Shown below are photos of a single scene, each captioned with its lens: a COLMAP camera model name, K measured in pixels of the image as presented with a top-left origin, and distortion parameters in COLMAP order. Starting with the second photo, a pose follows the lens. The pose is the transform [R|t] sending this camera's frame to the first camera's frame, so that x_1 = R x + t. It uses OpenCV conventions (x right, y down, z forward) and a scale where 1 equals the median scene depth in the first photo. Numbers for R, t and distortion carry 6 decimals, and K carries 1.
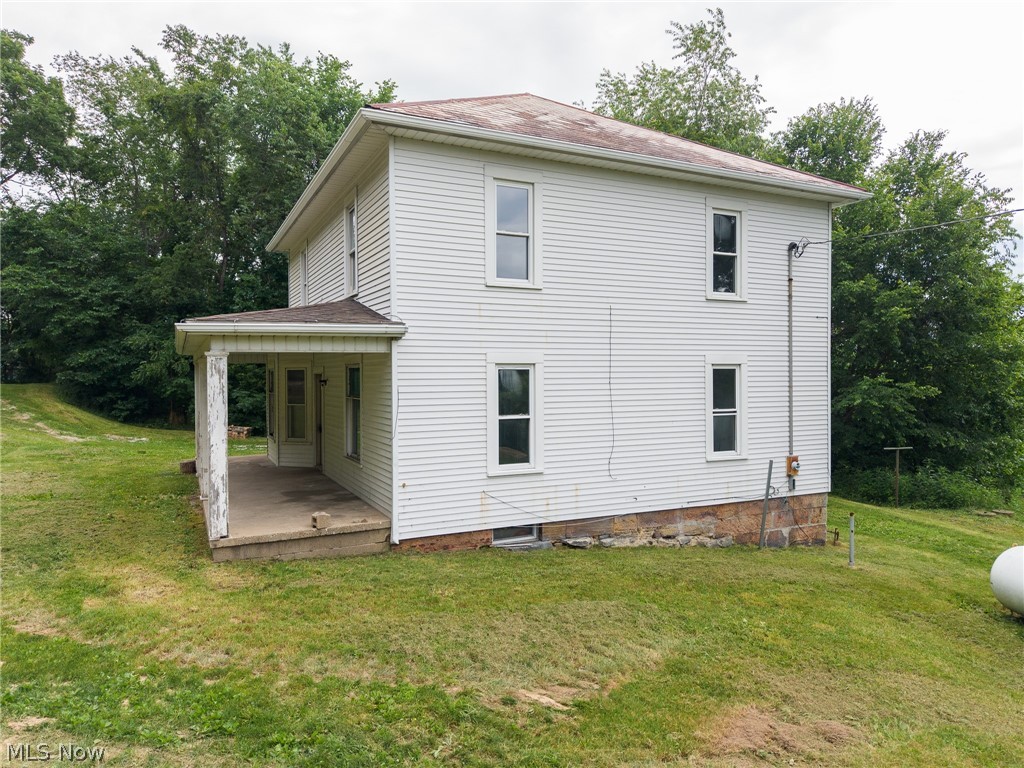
lens RADIAL K [[693.8, 0, 517.1], [0, 693.8, 383.8], [0, 0, 1]] dist [0.081124, -0.071912]
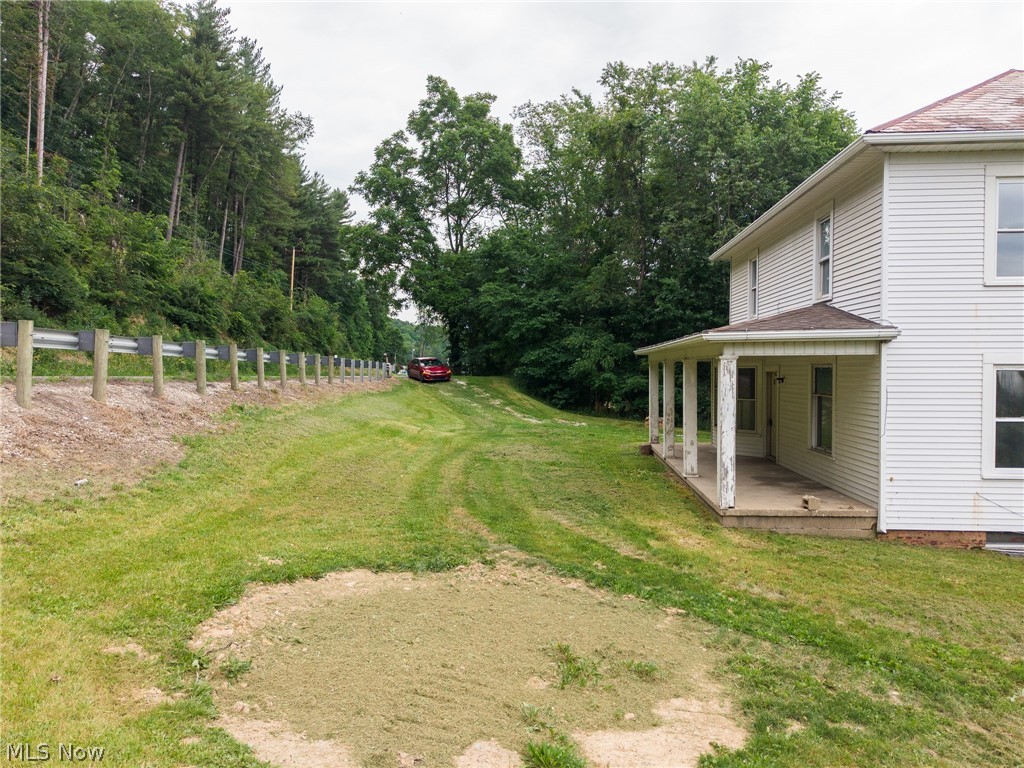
lens RADIAL K [[701.5, 0, 522.5], [0, 701.5, 384.0], [0, 0, 1]] dist [0.068394, -0.053540]
pose [[0.871325, 0.015519, -0.490461, -0.114378], [-0.011043, 0.999867, 0.012019, -0.006120], [0.490582, -0.005057, 0.871380, -0.211272]]
